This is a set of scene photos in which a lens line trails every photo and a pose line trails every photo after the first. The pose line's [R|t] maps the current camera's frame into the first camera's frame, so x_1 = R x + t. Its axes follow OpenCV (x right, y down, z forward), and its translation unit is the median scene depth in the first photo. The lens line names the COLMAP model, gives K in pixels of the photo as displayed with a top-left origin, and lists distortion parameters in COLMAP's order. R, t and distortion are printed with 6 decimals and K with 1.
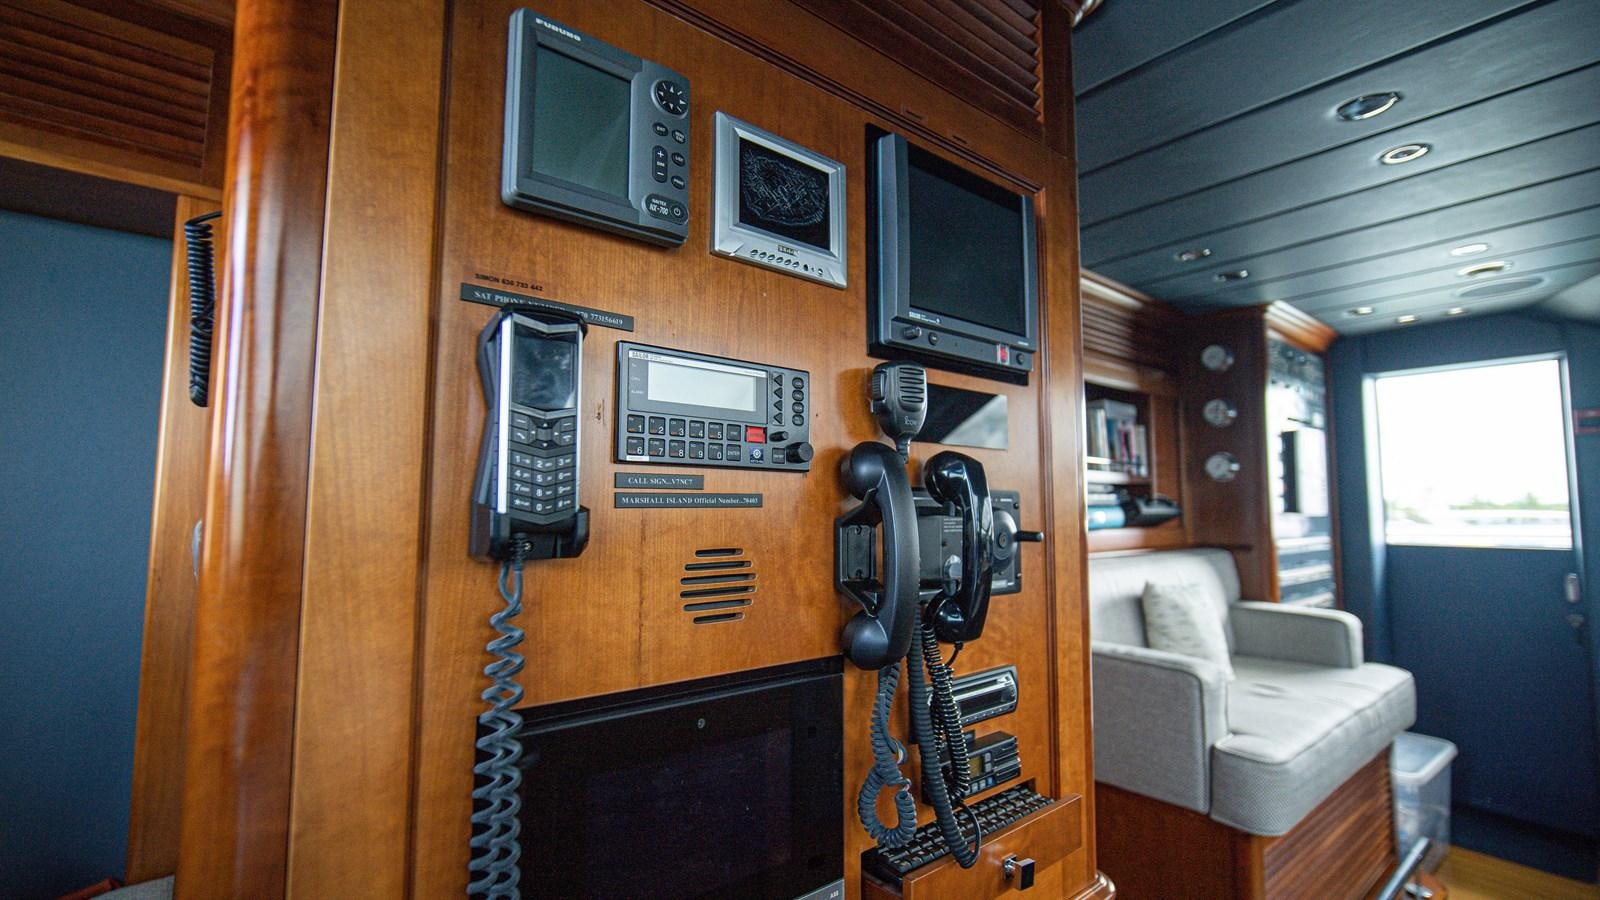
lens RADIAL K [[689.4, 0, 800.0], [0, 689.4, 450.0], [0, 0, 1]] dist [-0.000505, -0.000113]
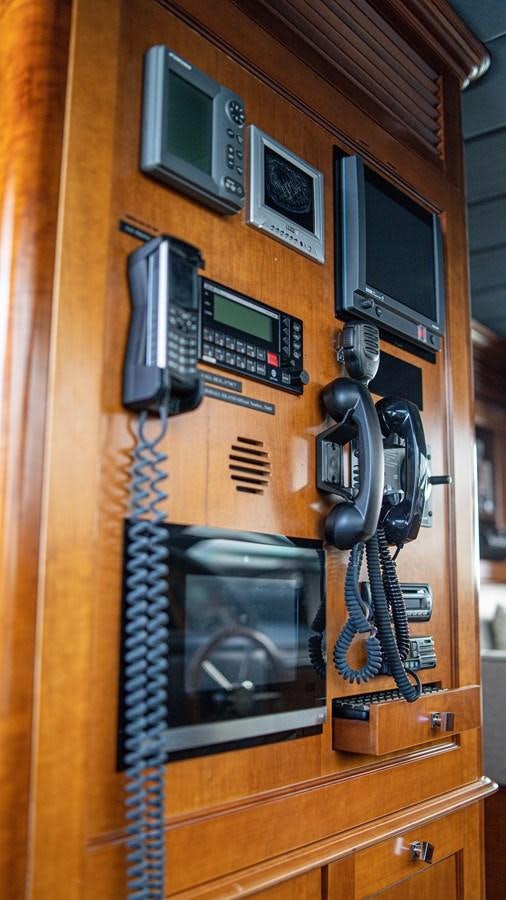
lens RADIAL K [[880.1, 0, 253.0], [0, 880.1, 450.0], [0, 0, 1]] dist [-0.019502, -0.008113]
pose [[0.974297, 0.045055, 0.220717, -0.437961], [-0.022522, 0.994368, -0.103561, 0.307147], [-0.224140, 0.095928, 0.969824, -0.582044]]
